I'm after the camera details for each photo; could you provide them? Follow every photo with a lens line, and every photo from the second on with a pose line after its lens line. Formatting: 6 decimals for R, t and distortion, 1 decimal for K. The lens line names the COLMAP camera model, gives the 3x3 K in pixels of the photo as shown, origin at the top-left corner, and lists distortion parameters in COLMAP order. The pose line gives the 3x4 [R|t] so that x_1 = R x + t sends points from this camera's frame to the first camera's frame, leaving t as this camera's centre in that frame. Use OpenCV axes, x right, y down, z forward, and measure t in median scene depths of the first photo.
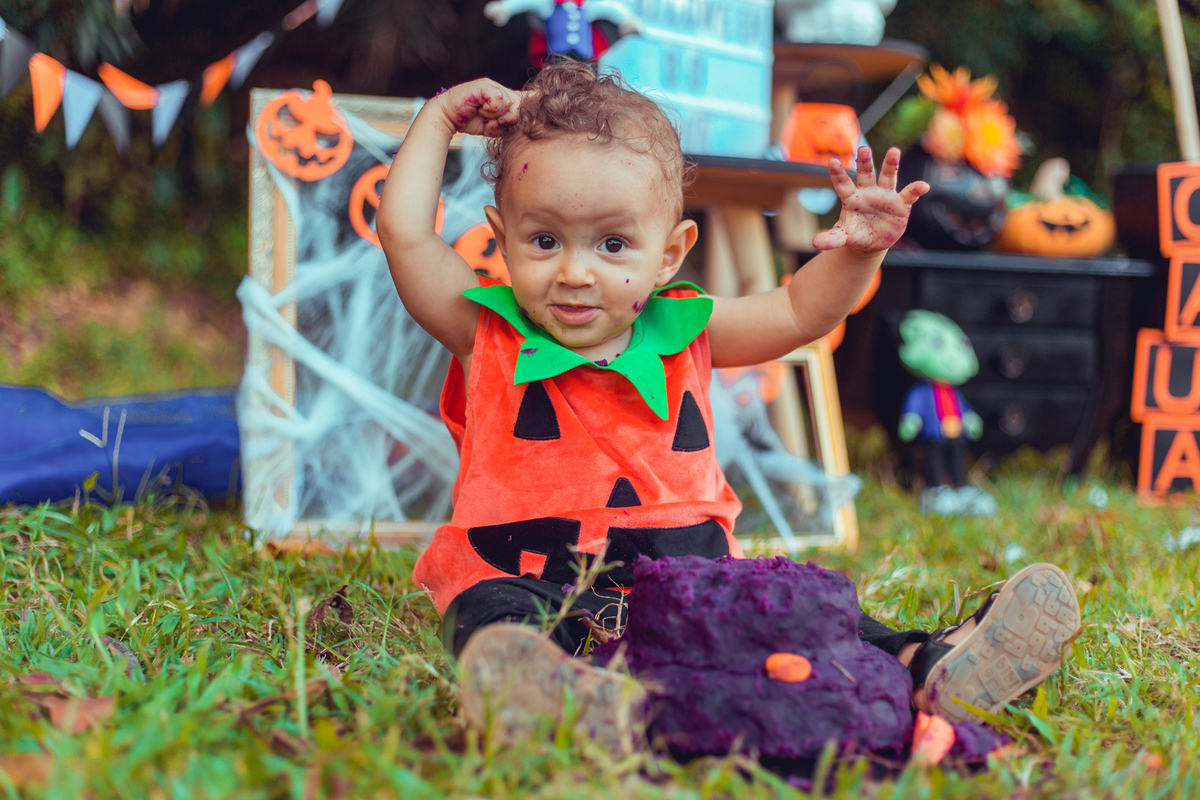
lens RADIAL K [[1851.7, 0, 606.7], [0, 1851.7, 407.2], [0, 0, 1]] dist [0.033217, 0.000000]
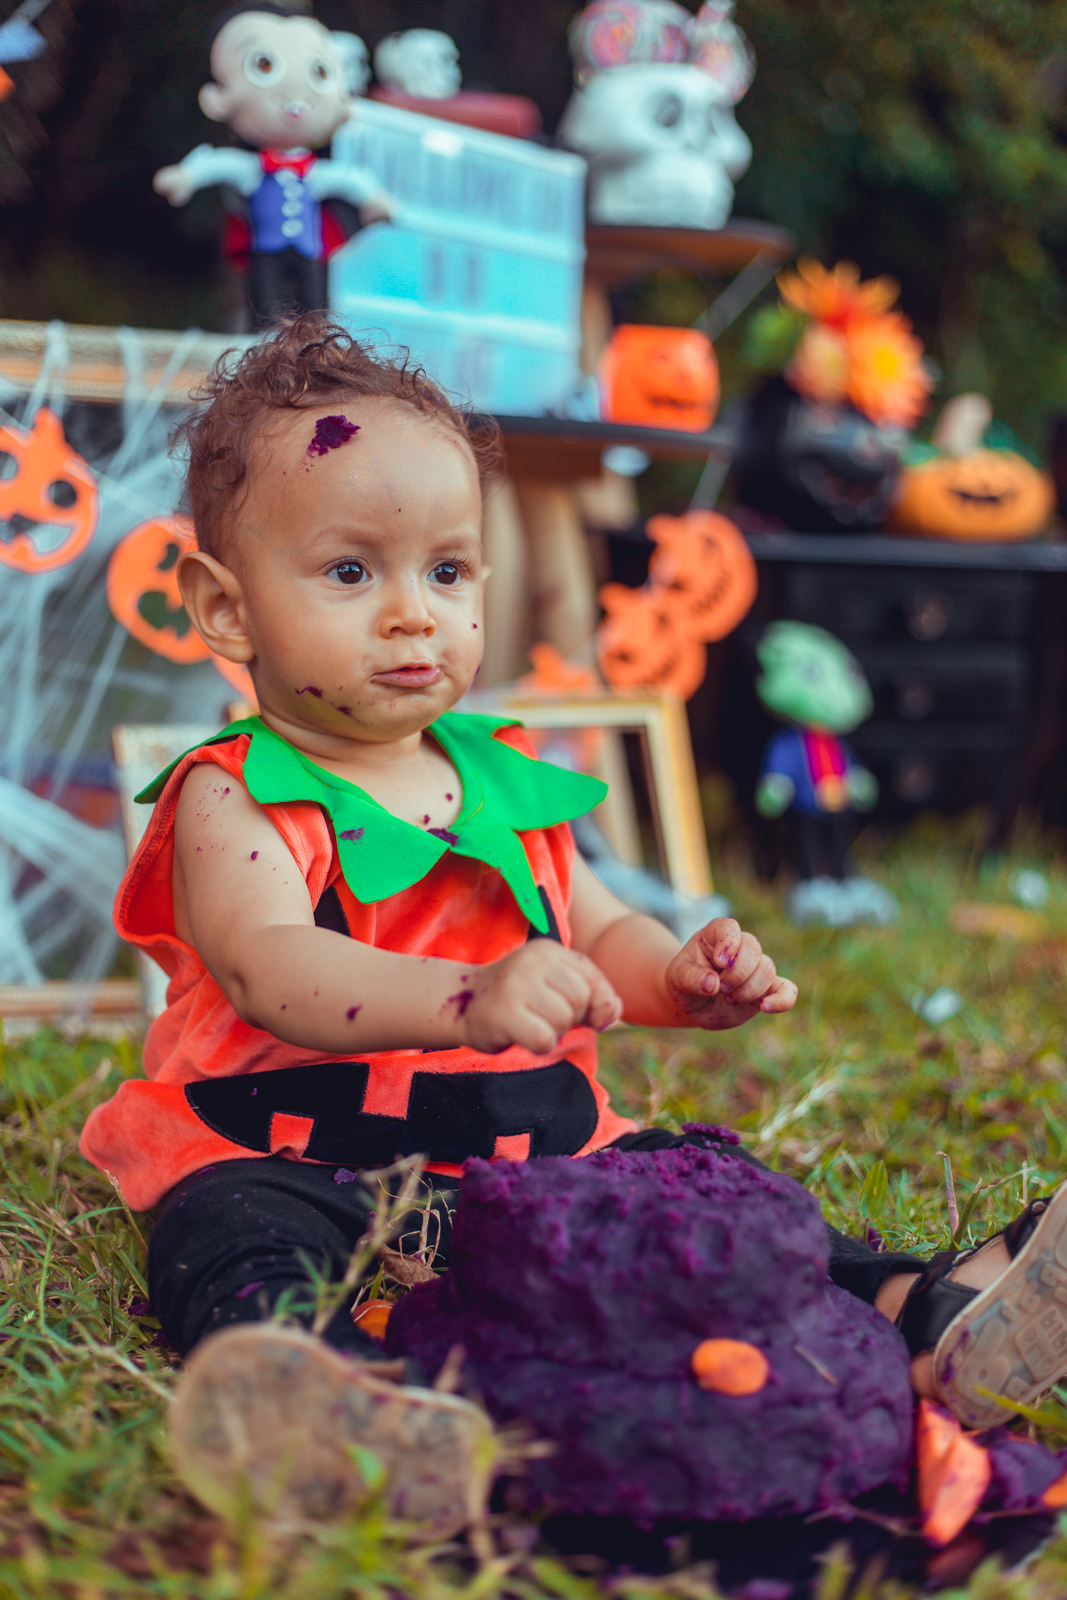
lens RADIAL K [[2451.0, 0, 530.8], [0, 2451.0, 785.3], [0, 0, 1]] dist [0.029177, 0.000000]
pose [[0.994356, -0.006019, 0.105926, -0.029133], [0.000262, 0.998526, 0.054284, -0.053531], [-0.106096, -0.053949, 0.992891, 0.132130]]
